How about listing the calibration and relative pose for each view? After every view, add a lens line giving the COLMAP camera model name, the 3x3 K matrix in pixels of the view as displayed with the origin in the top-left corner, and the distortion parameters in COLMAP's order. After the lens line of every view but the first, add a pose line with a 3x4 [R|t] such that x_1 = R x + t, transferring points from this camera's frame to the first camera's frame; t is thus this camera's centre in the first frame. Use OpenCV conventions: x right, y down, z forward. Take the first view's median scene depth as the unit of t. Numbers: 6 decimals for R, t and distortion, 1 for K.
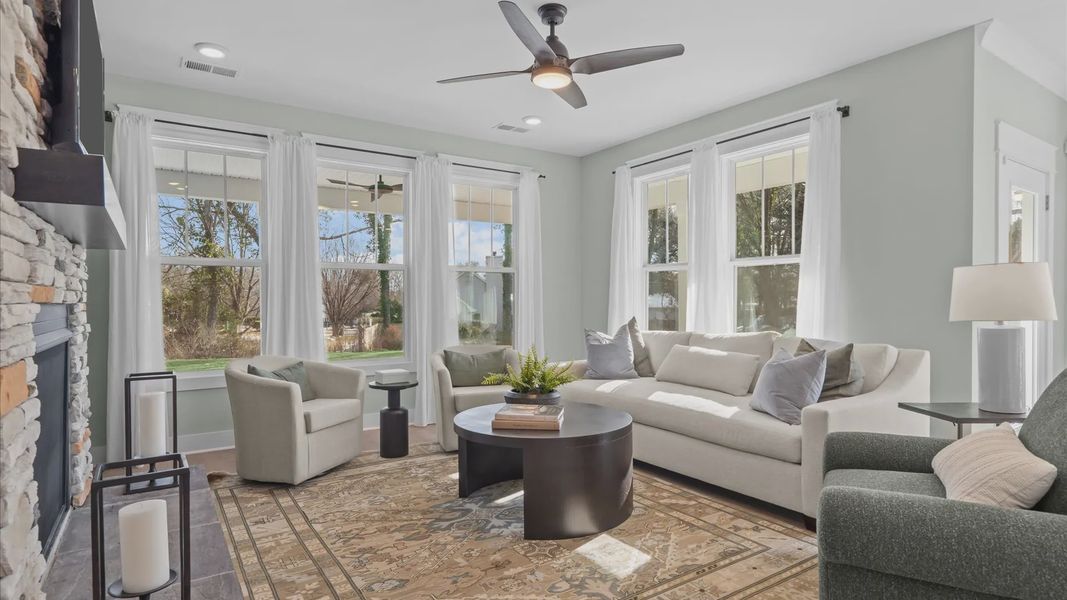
lens RADIAL K [[558.4, 0, 531.7], [0, 558.4, 300.0], [0, 0, 1]] dist [-0.003096, -0.000540]
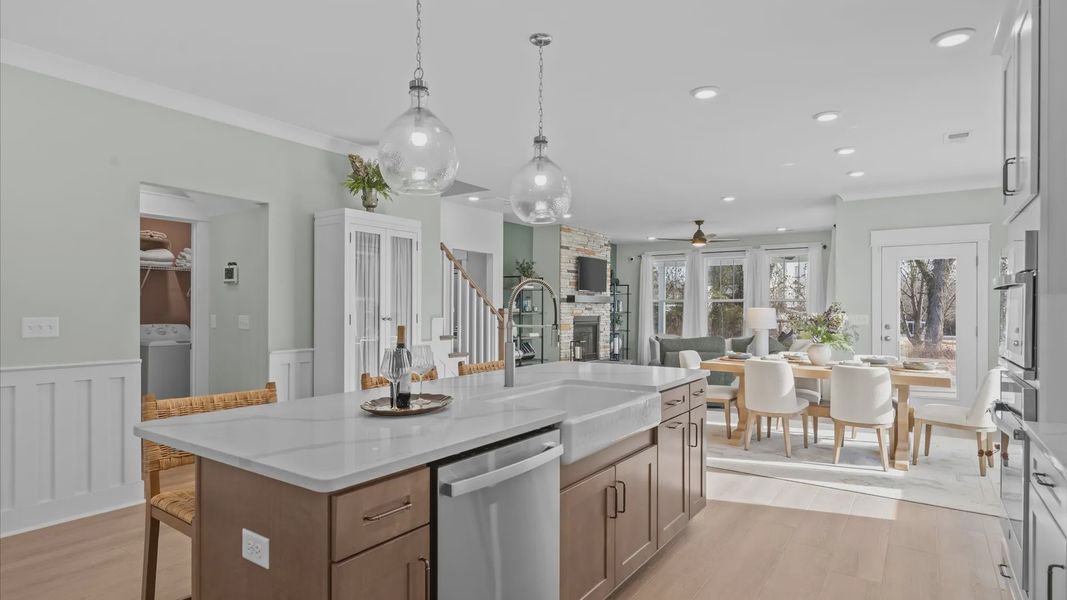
lens RADIAL K [[558.4, 0, 534.7], [0, 558.4, 304.0], [0, 0, 1]] dist [-0.003096, -0.000540]
pose [[0.354007, 0.002056, -0.935240, 2.436131], [-0.011617, 0.999930, -0.002199, -0.055844], [0.935171, 0.011643, 0.354006, -0.844405]]
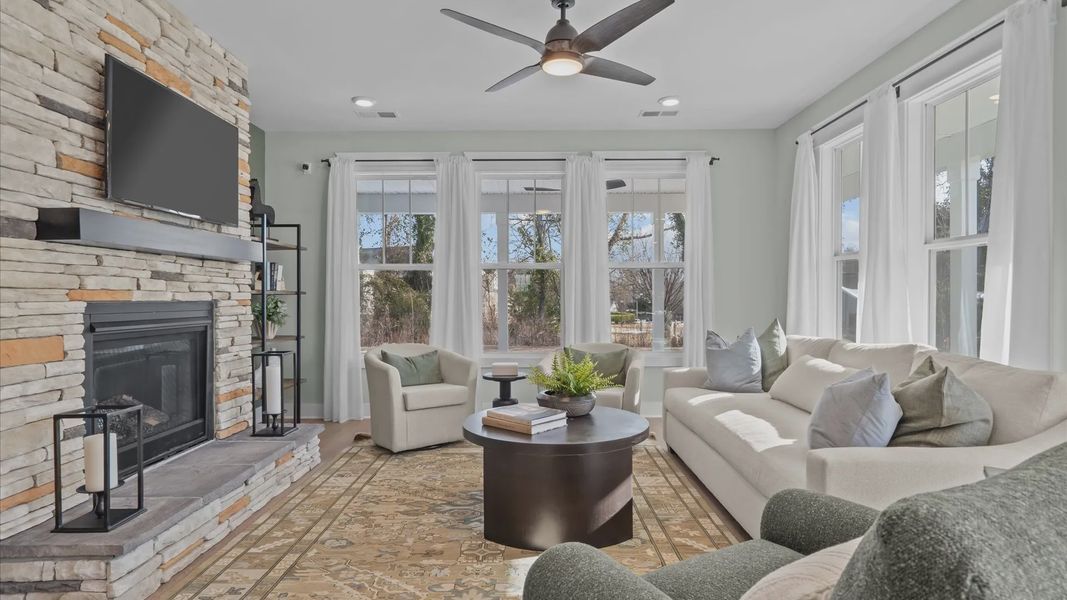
lens RADIAL K [[558.4, 0, 535.9], [0, 558.4, 298.3], [0, 0, 1]] dist [-0.003096, -0.000540]
pose [[0.828924, 0.001421, -0.559359, 0.511045], [0.000881, 0.999992, 0.003846, -0.004128], [0.559360, -0.003681, 0.828917, 0.183923]]
